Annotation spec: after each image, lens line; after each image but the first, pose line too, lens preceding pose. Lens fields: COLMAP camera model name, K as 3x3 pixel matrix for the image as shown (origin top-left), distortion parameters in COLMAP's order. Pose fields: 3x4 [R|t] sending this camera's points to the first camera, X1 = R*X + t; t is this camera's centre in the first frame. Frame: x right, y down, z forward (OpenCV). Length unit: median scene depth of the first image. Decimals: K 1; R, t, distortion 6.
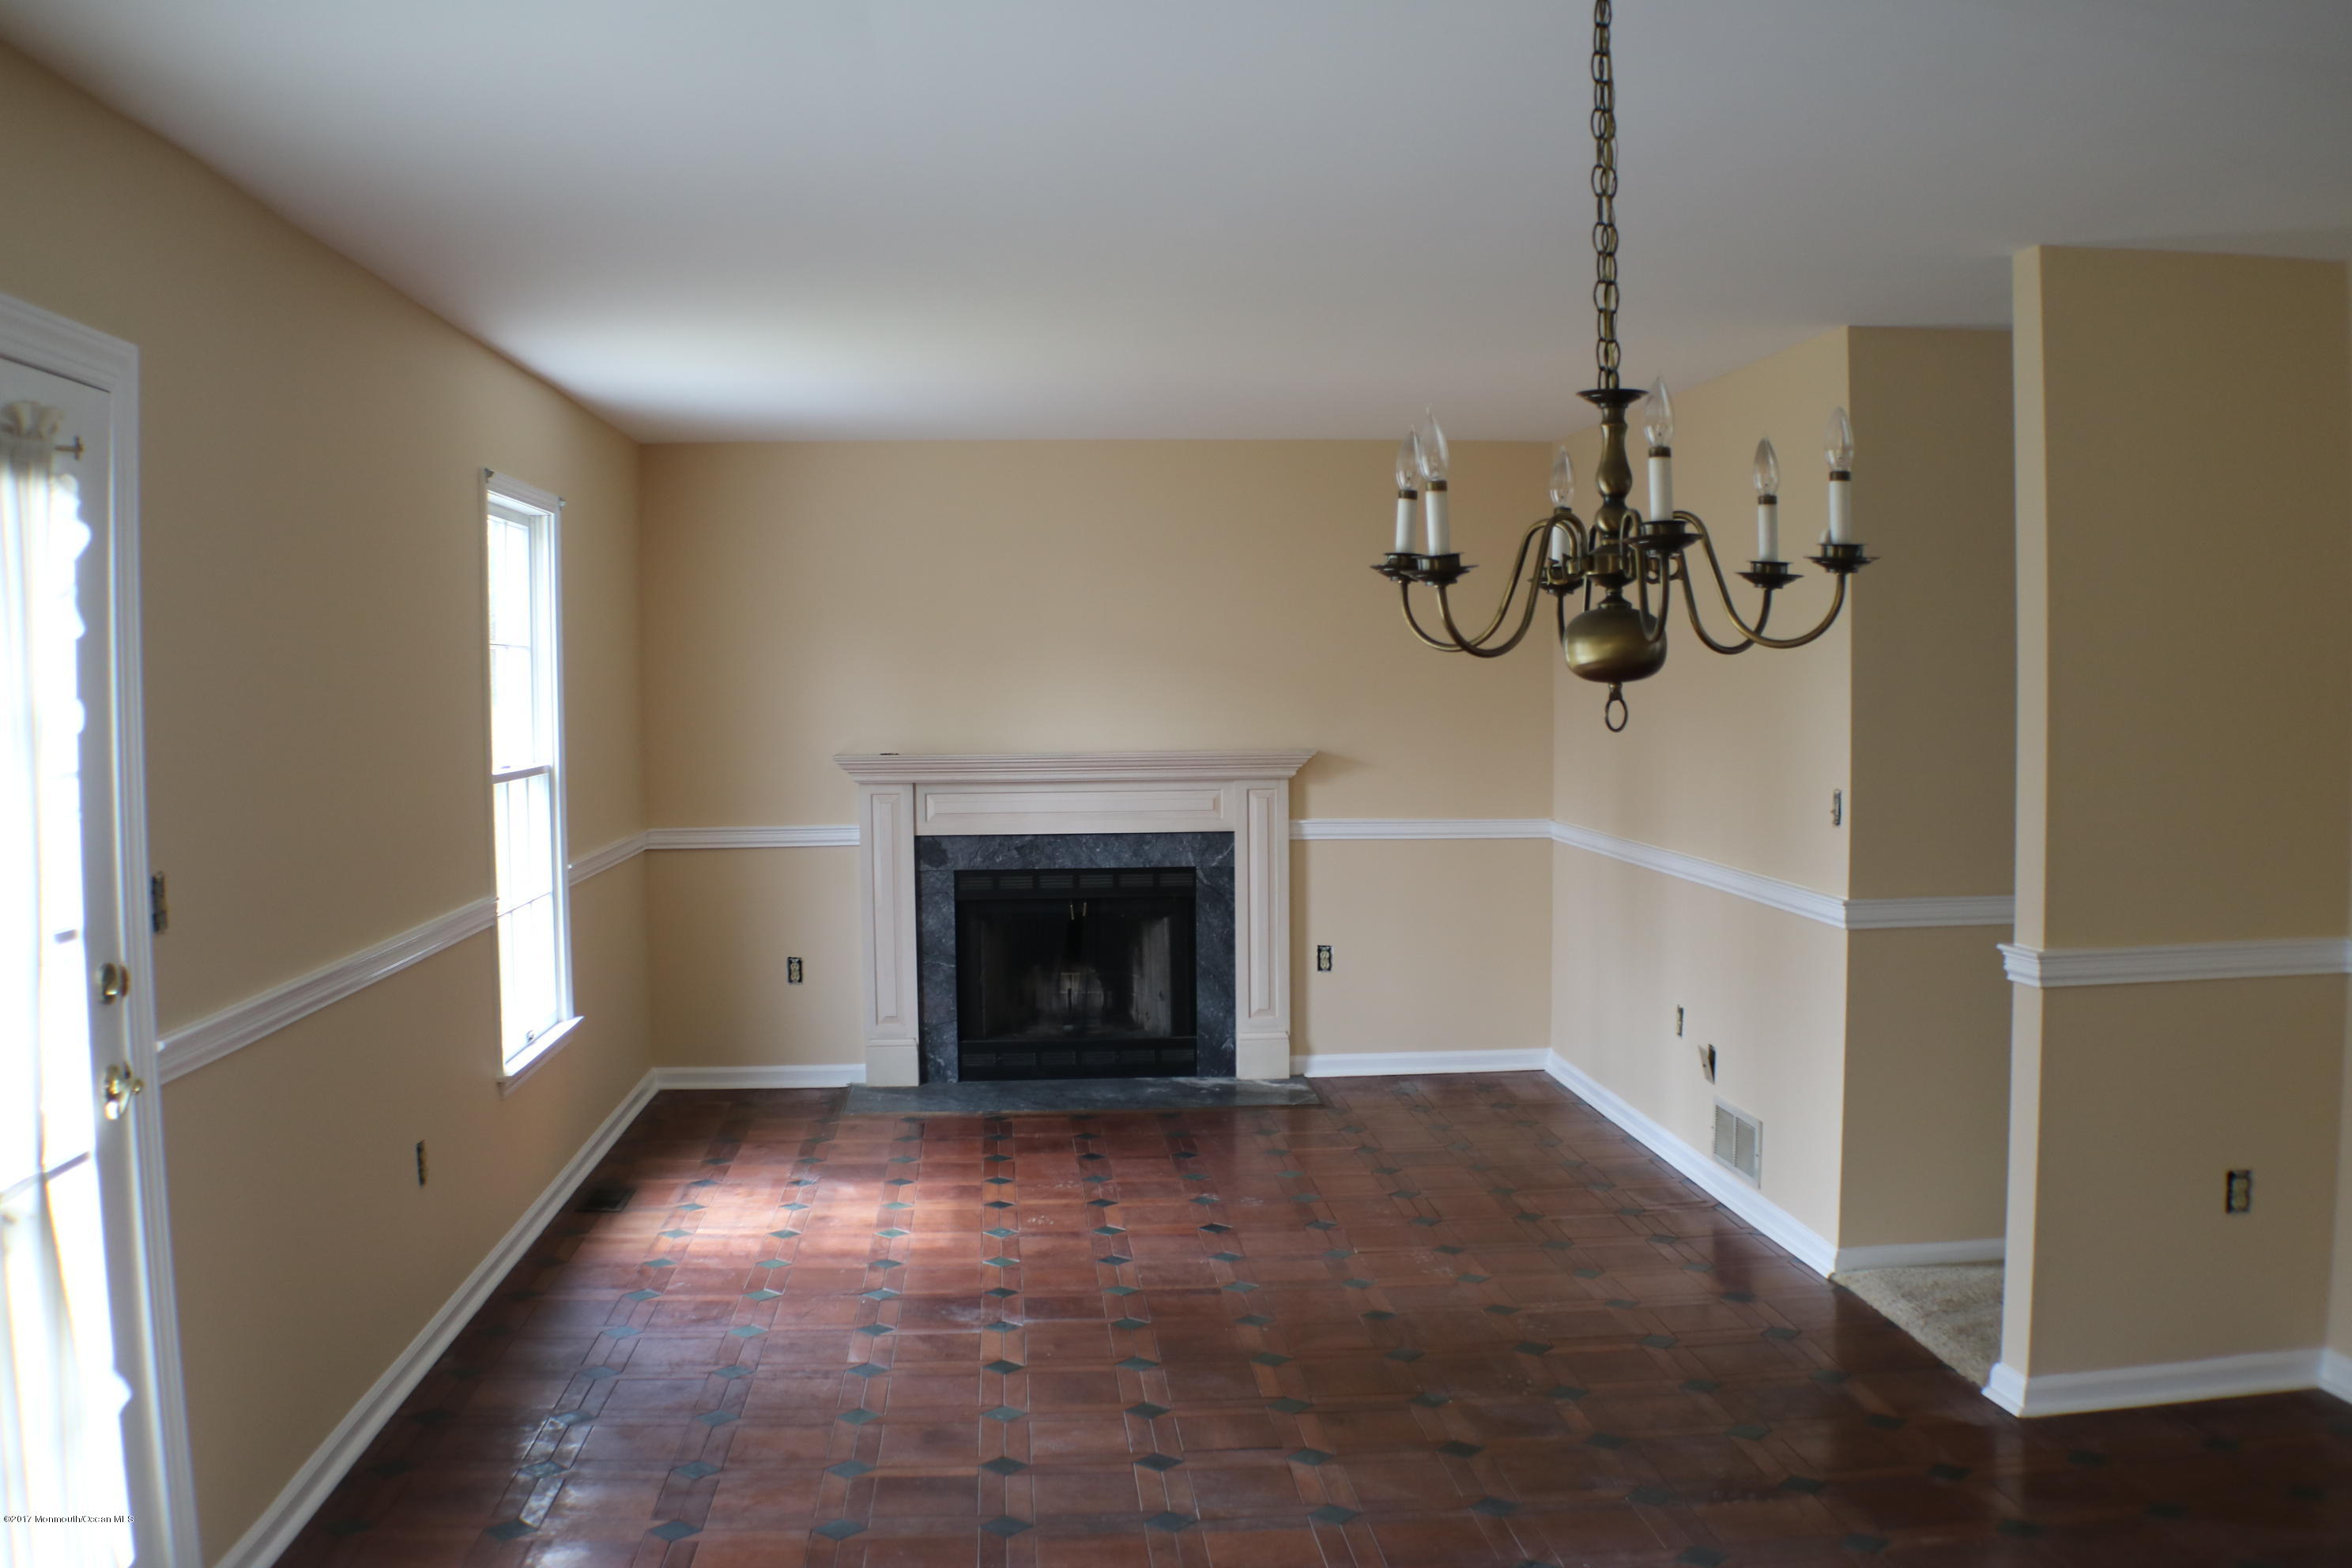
lens RADIAL K [[2126.6, 0, 1133.6], [0, 2126.6, 844.3], [0, 0, 1]] dist [-0.107750, 0.003862]
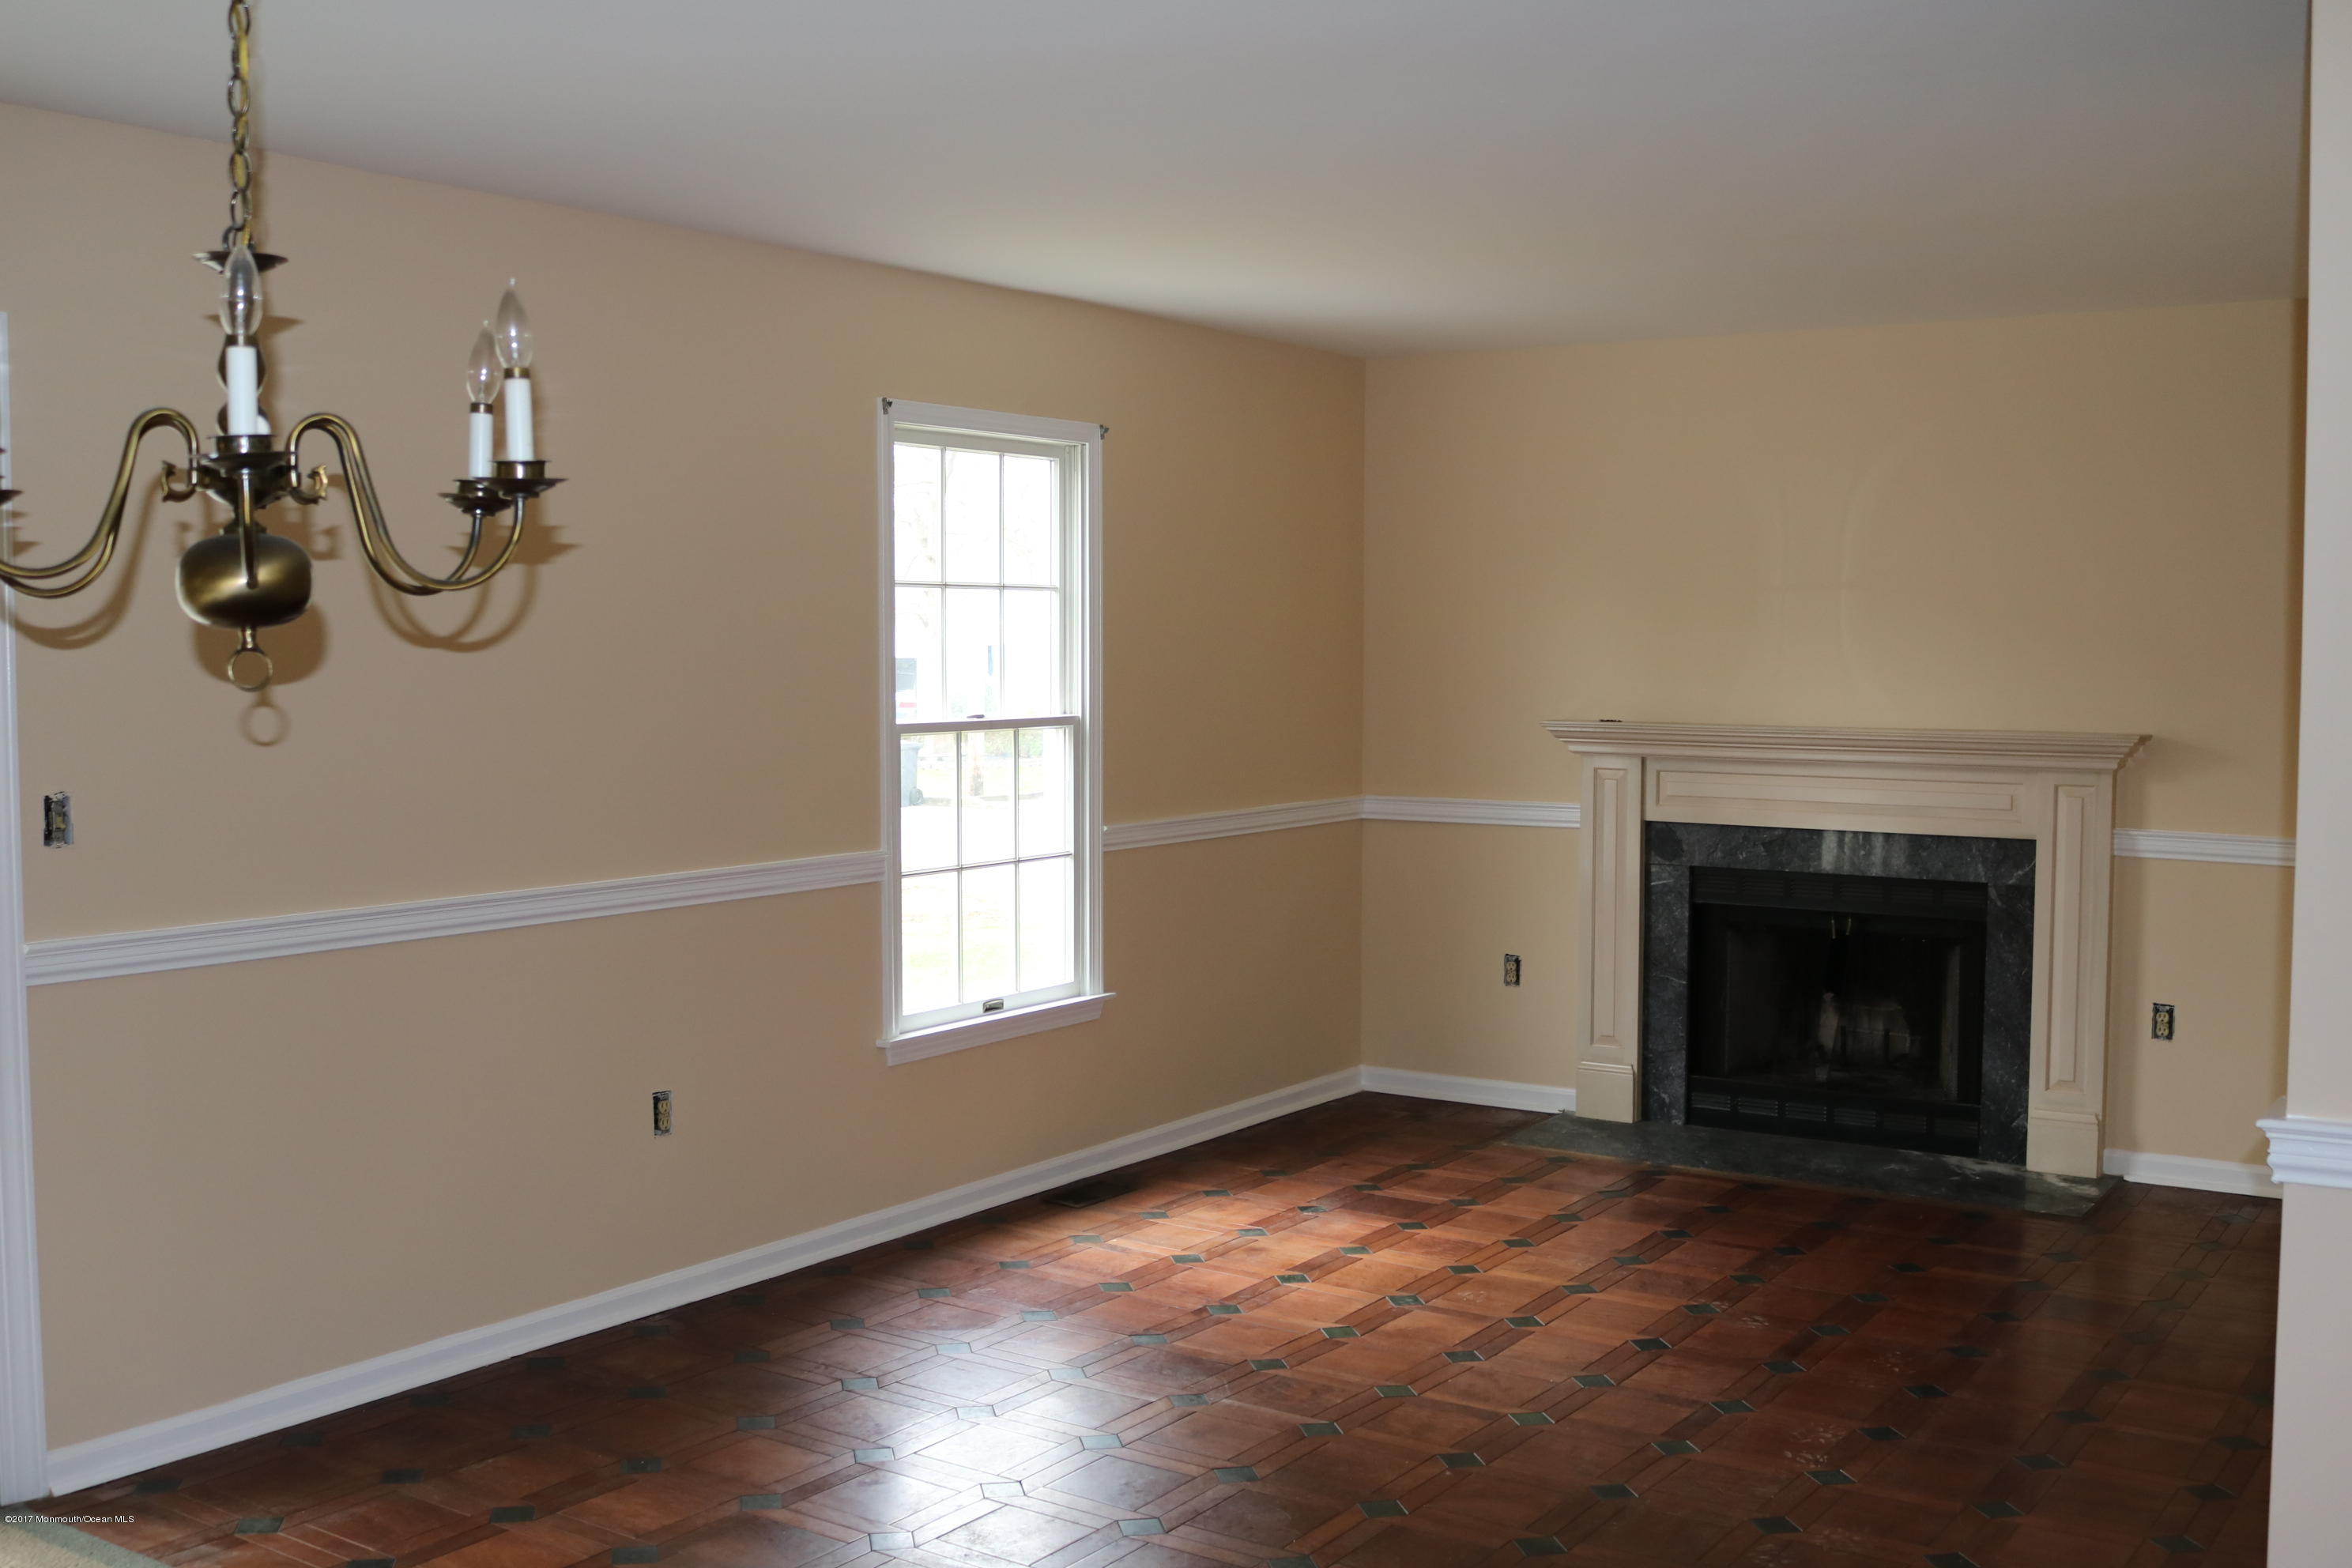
lens RADIAL K [[2374.7, 0, 1170.8], [0, 2374.7, 807.7], [0, 0, 1]] dist [-0.083129, 0.000000]
pose [[0.791995, 0.054812, -0.608062, 0.309981], [-0.056940, 0.998252, 0.015821, -0.013154], [0.607866, 0.022093, 0.793732, 0.157531]]
